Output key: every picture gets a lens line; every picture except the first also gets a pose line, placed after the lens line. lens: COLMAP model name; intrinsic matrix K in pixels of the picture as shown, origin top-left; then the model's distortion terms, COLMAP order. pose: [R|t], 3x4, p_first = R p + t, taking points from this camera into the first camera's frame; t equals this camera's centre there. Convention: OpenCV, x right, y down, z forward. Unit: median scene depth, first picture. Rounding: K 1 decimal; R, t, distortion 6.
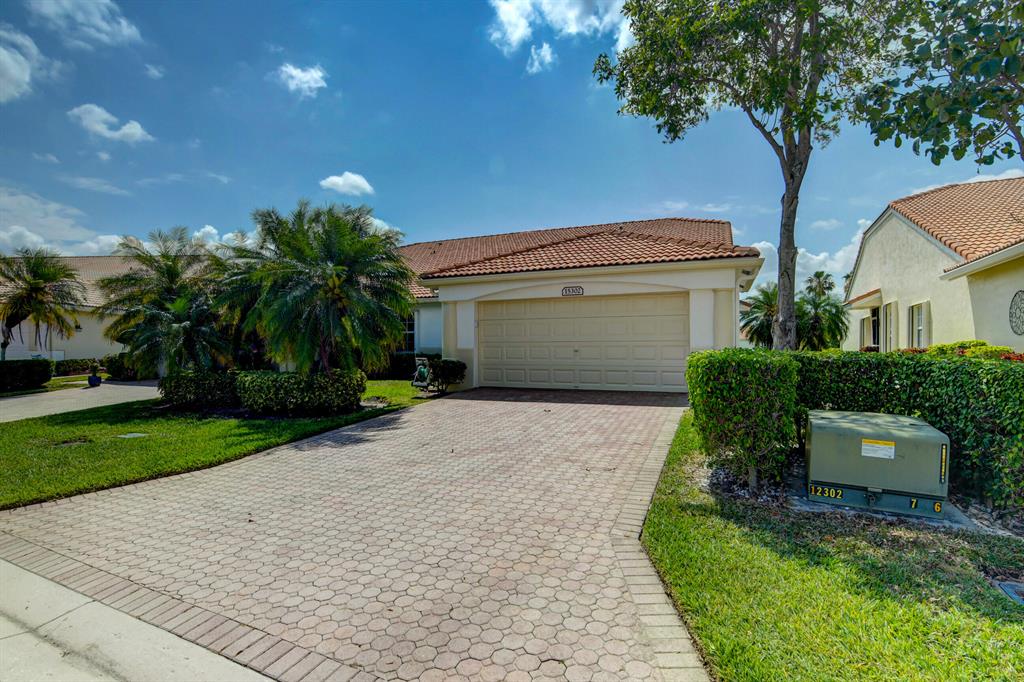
lens RADIAL K [[499.3, 0, 511.5], [0, 499.3, 346.8], [0, 0, 1]] dist [-0.029585, 0.010774]
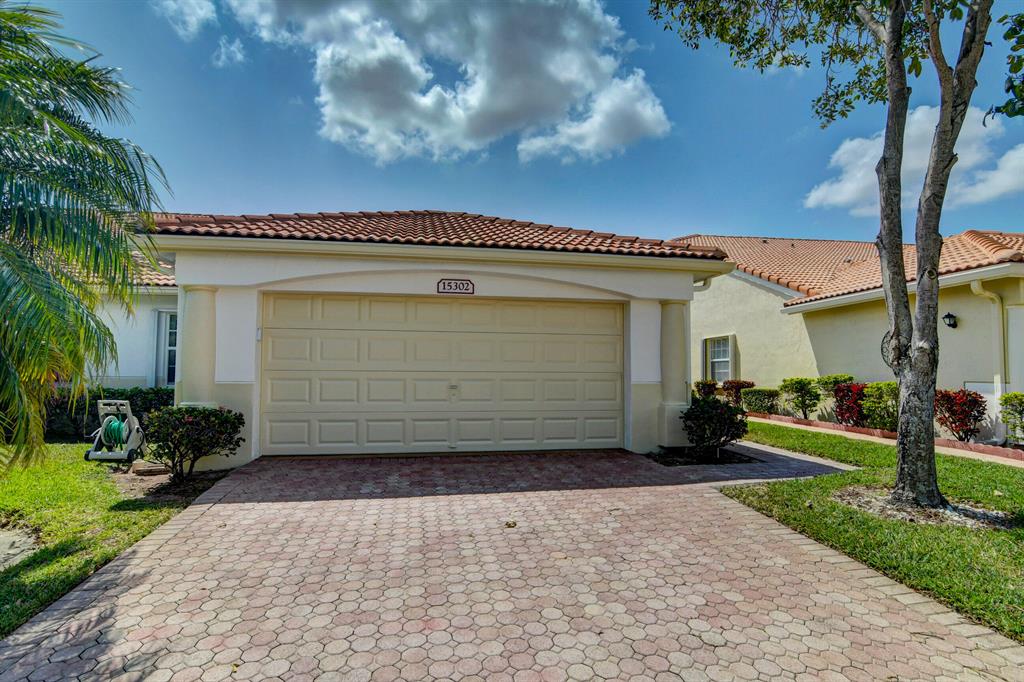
lens RADIAL K [[499.3, 0, 519.5], [0, 499.3, 358.9], [0, 0, 1]] dist [-0.029585, 0.010774]
pose [[0.841616, 0.023373, 0.539570, -0.118674], [-0.009419, 0.999546, -0.028607, -0.008800], [-0.539994, 0.018994, 0.841455, 0.422167]]
